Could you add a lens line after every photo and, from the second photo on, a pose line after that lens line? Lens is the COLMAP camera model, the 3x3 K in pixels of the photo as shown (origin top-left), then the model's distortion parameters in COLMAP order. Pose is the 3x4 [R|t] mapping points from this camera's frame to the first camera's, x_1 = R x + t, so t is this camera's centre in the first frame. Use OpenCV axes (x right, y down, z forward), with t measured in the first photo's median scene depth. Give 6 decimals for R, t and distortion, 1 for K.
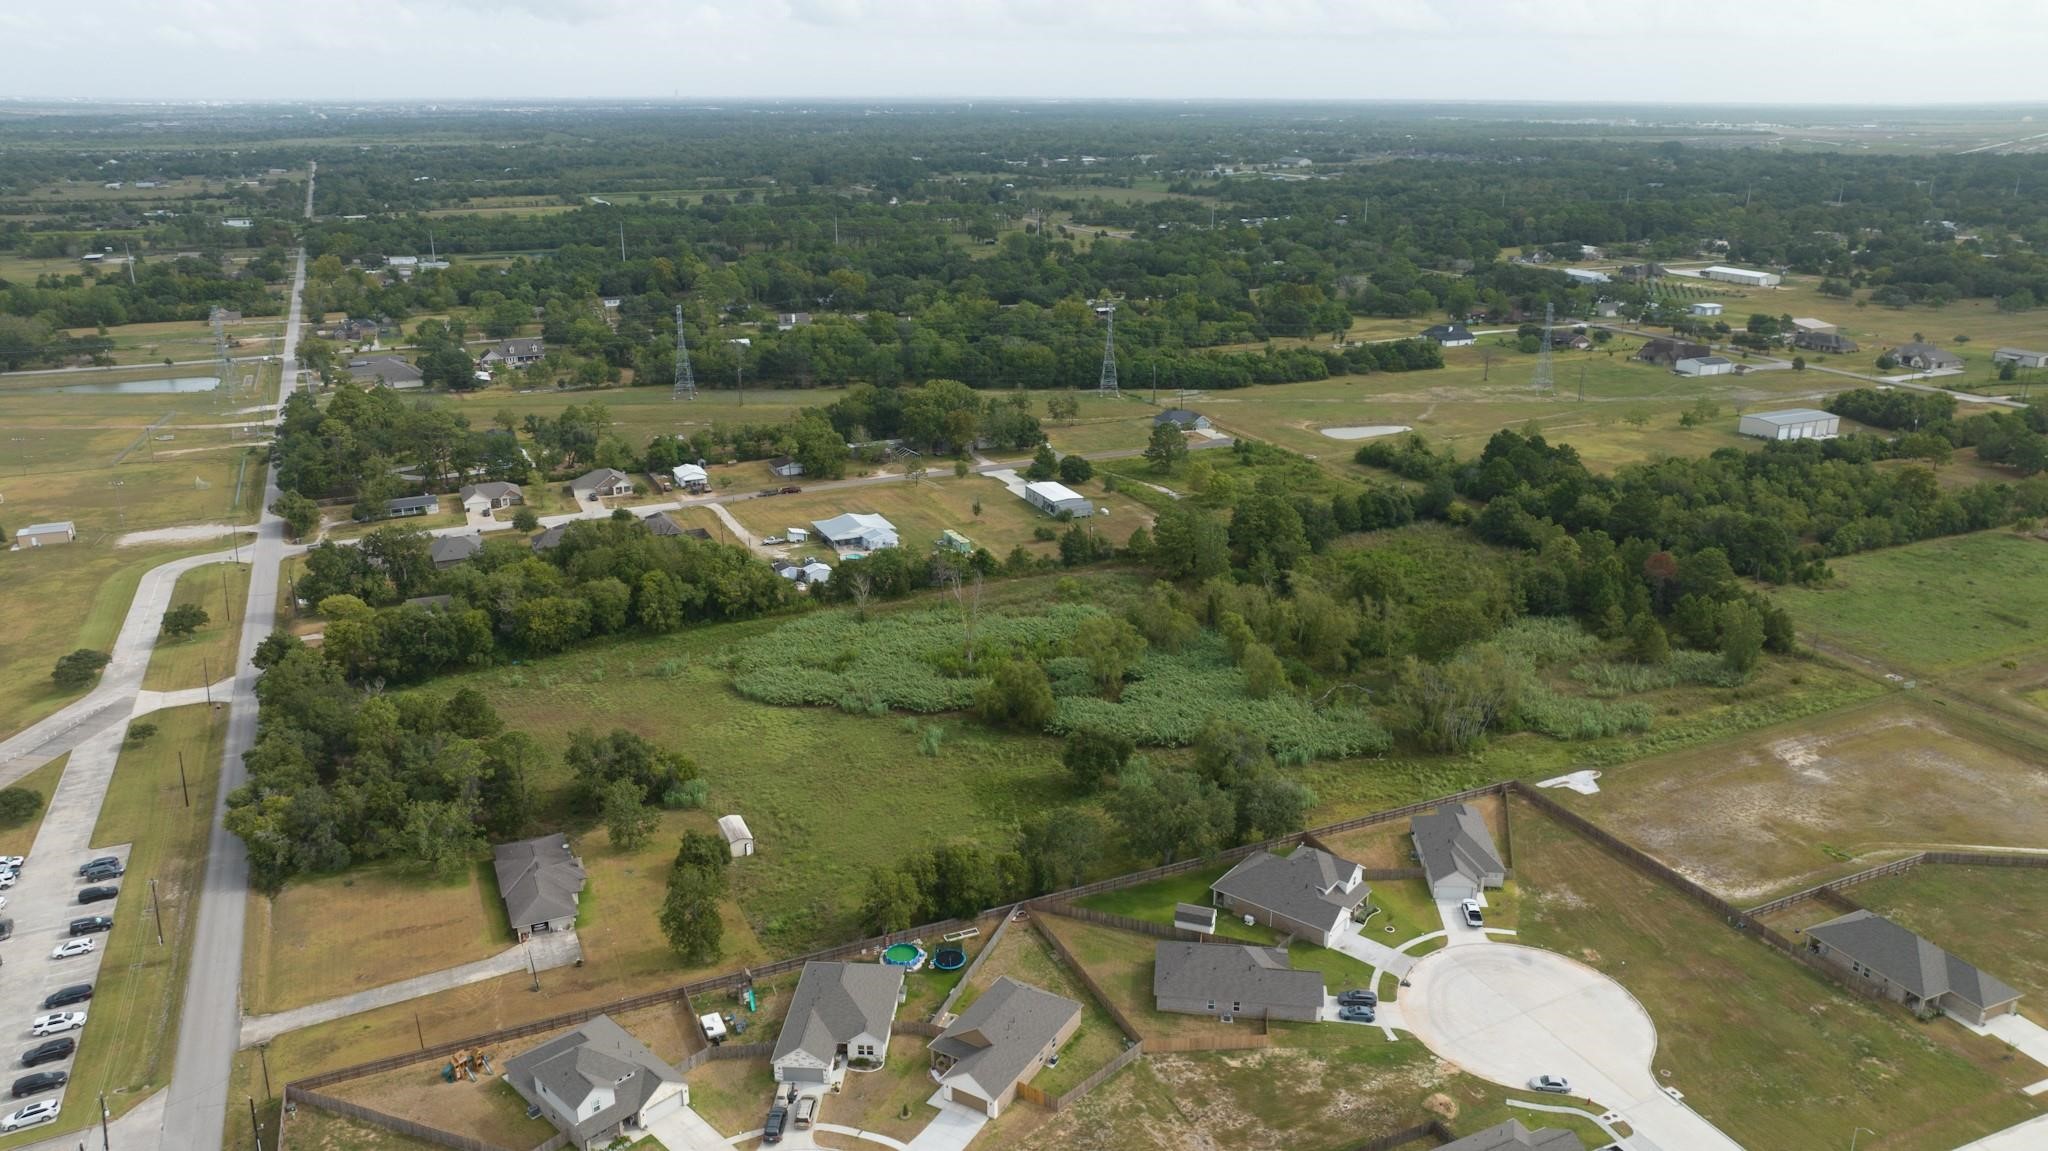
lens RADIAL K [[1439.0, 0, 1026.6], [0, 1439.0, 578.4], [0, 0, 1]] dist [-0.017709, -0.004077]
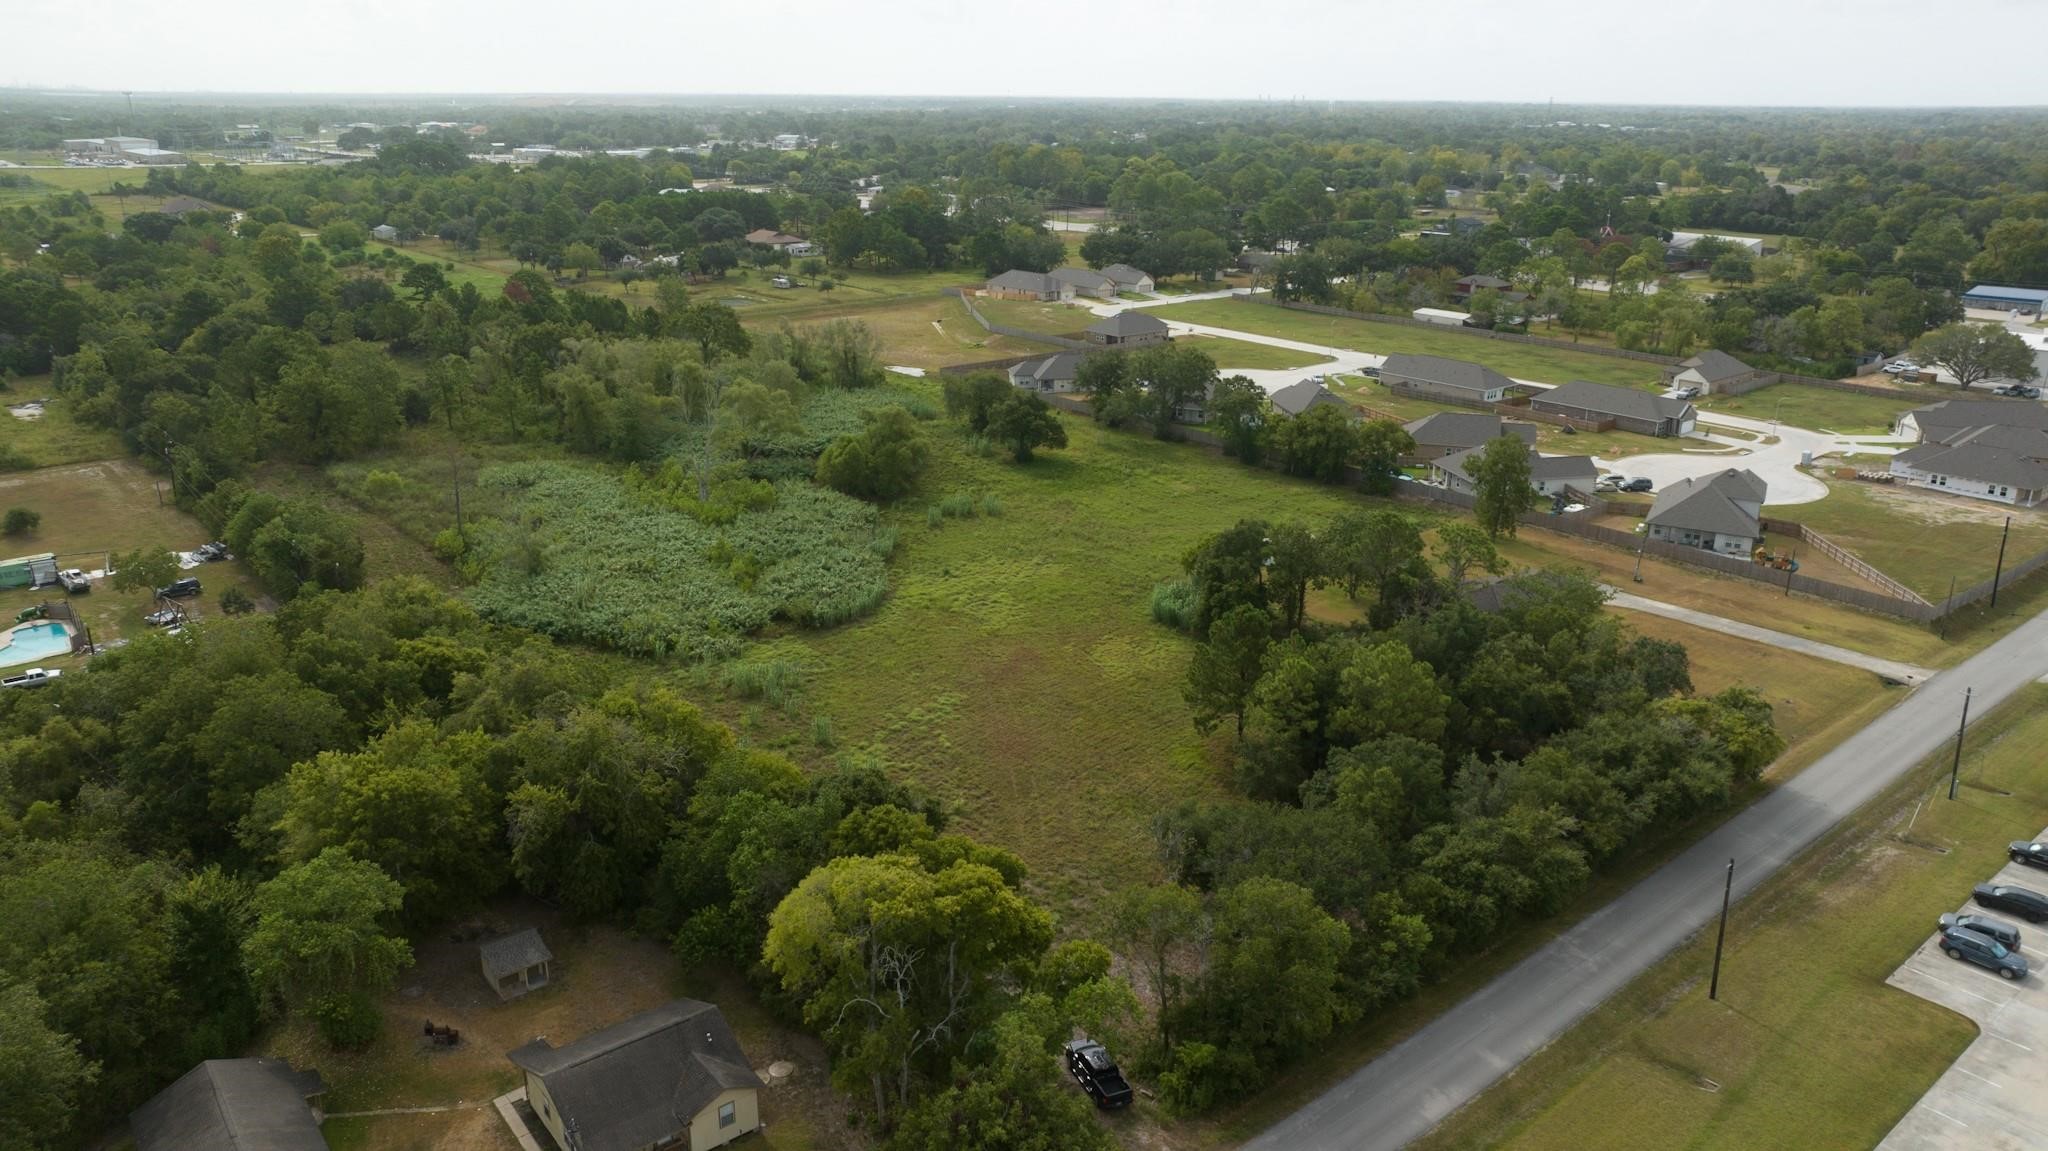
lens RADIAL K [[1442.3, 0, 1024.0], [0, 1442.3, 575.5], [0, 0, 1]] dist [-0.027116, 0.020381]
pose [[-0.266971, -0.312939, 0.911480, -0.656146], [0.303889, 0.870217, 0.387780, -0.123094], [-0.914537, 0.380515, -0.137224, 0.897152]]
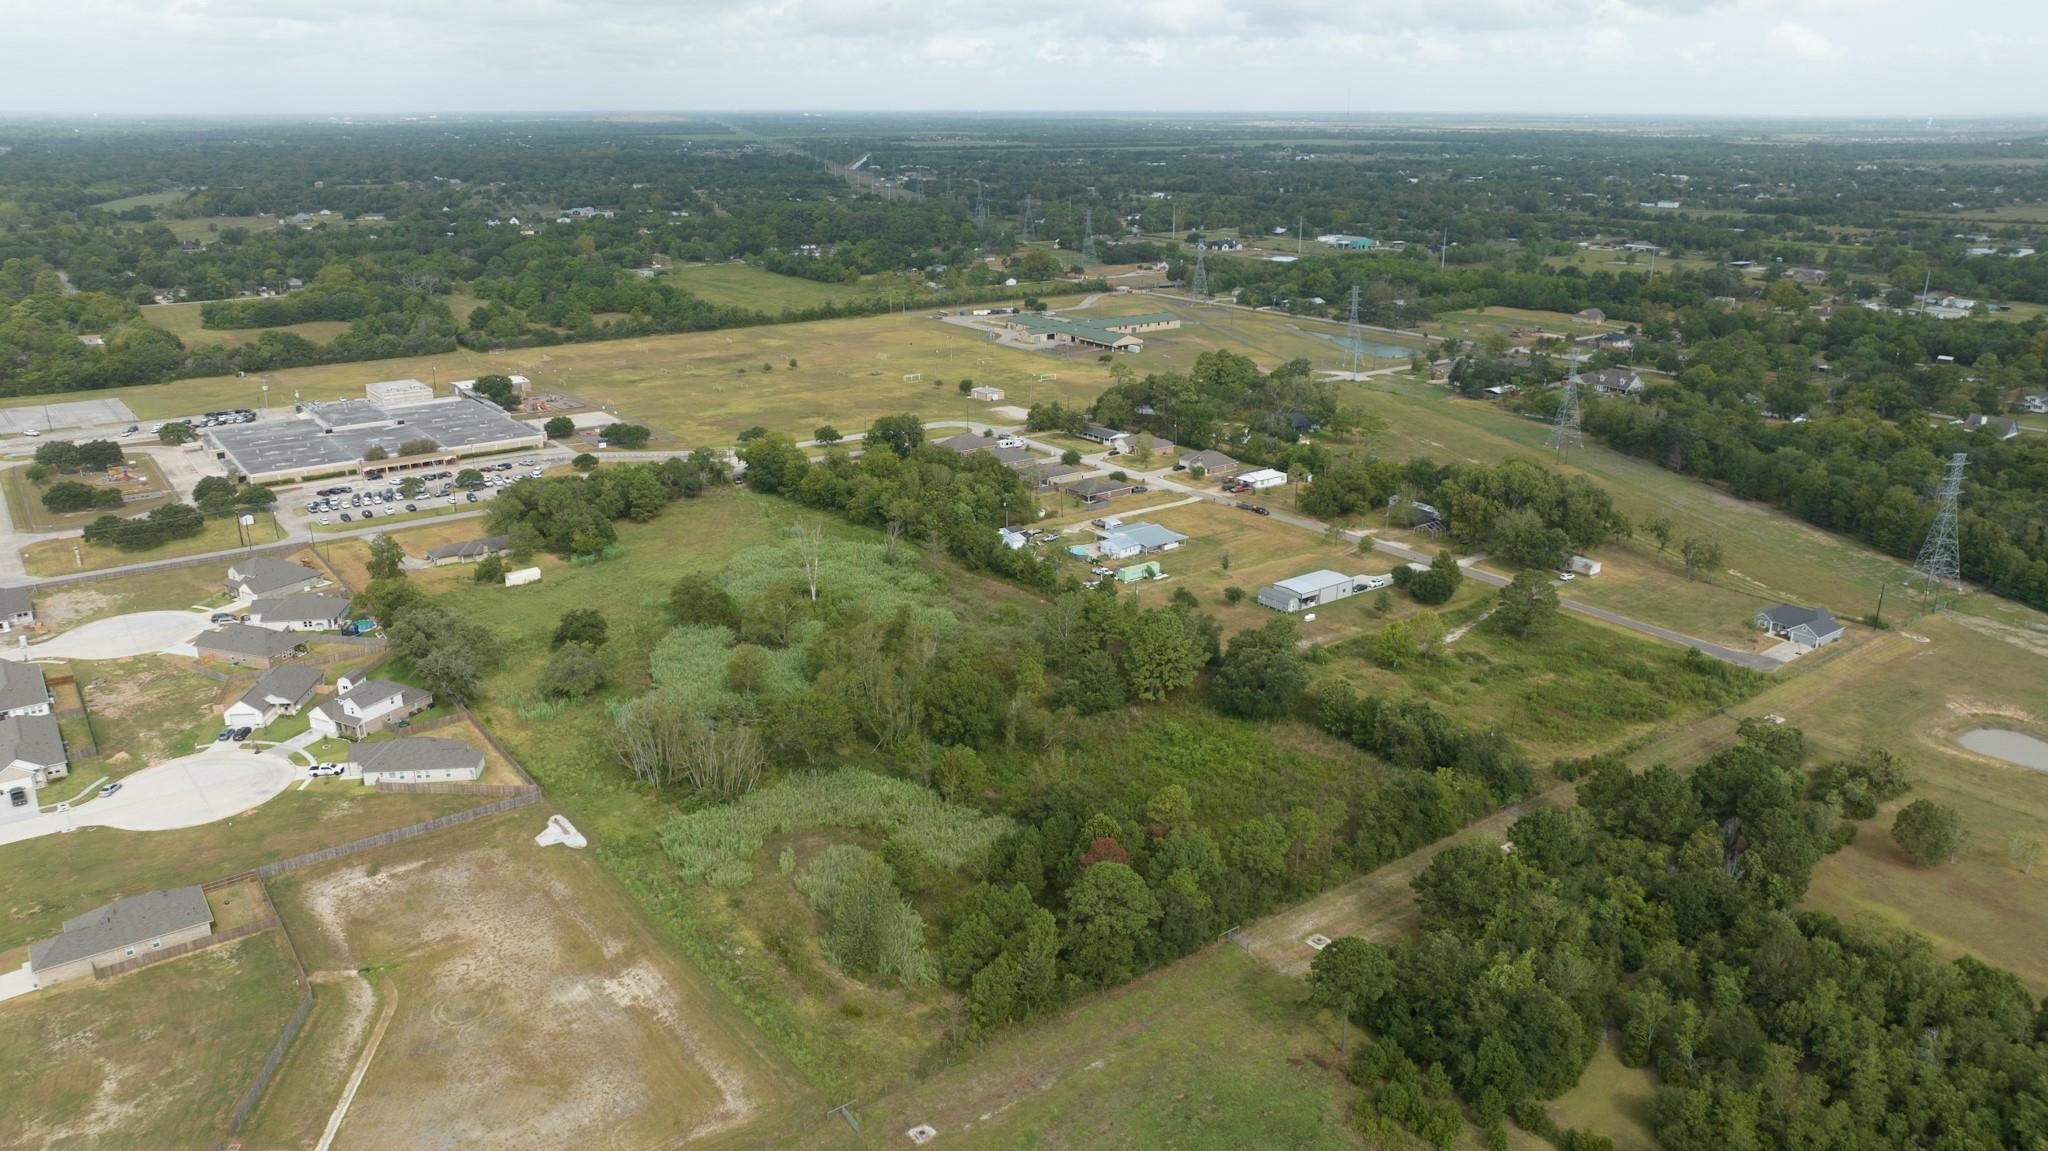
lens RADIAL K [[1439.0, 0, 1026.6], [0, 1439.0, 578.4], [0, 0, 1]] dist [-0.017709, -0.004077]
pose [[0.206667, 0.306508, -0.929162, 1.015816], [-0.317441, 0.919297, 0.232647, -0.269204], [0.925483, 0.246874, 0.287287, 0.758068]]
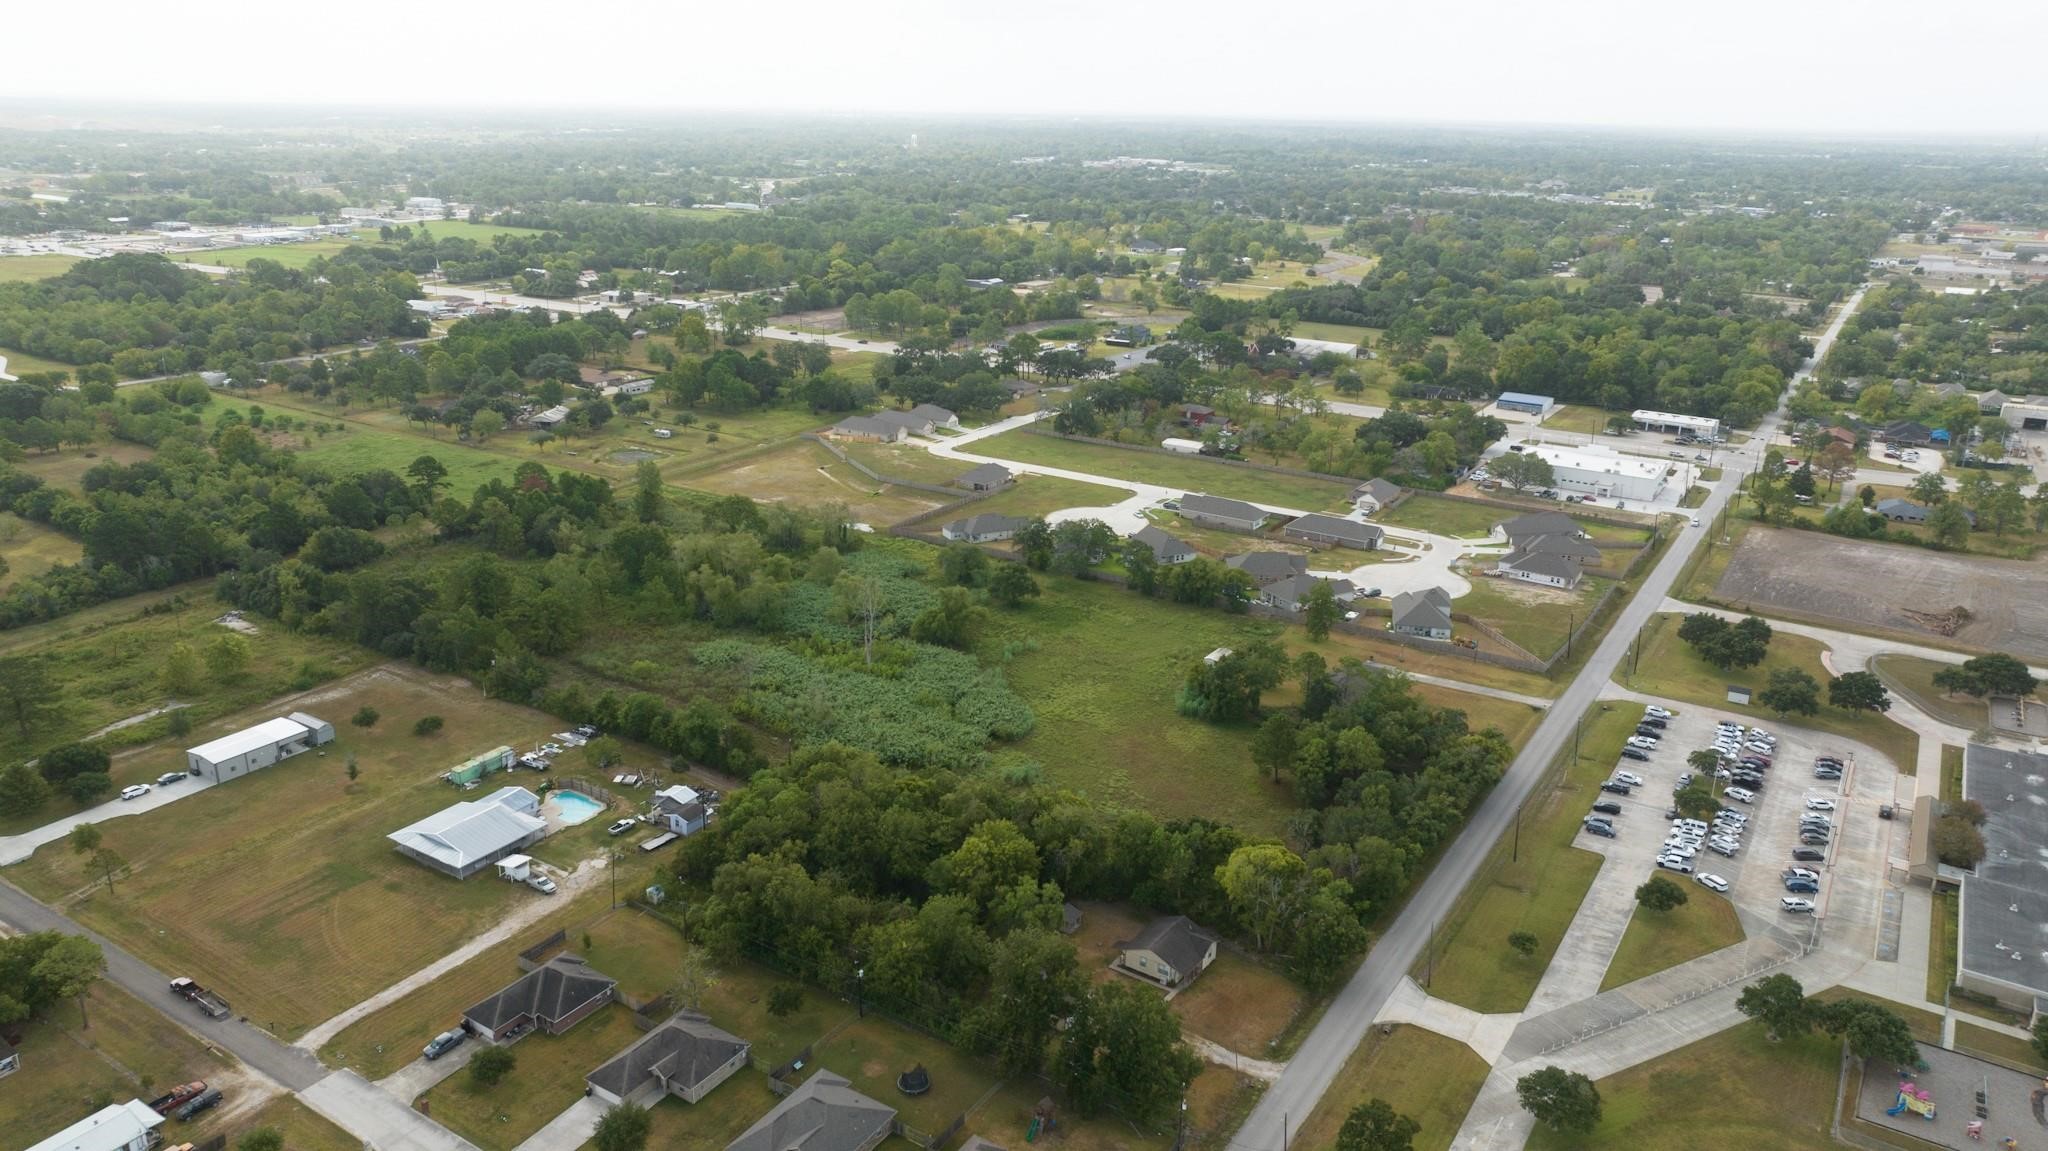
lens RADIAL K [[1442.3, 0, 1024.0], [0, 1442.3, 575.5], [0, 0, 1]] dist [-0.027116, 0.020381]
pose [[-0.535886, -0.276862, 0.797605, -0.879655], [0.255066, 0.847473, 0.465543, -0.441527], [-0.804840, 0.452920, -0.383531, 1.196576]]
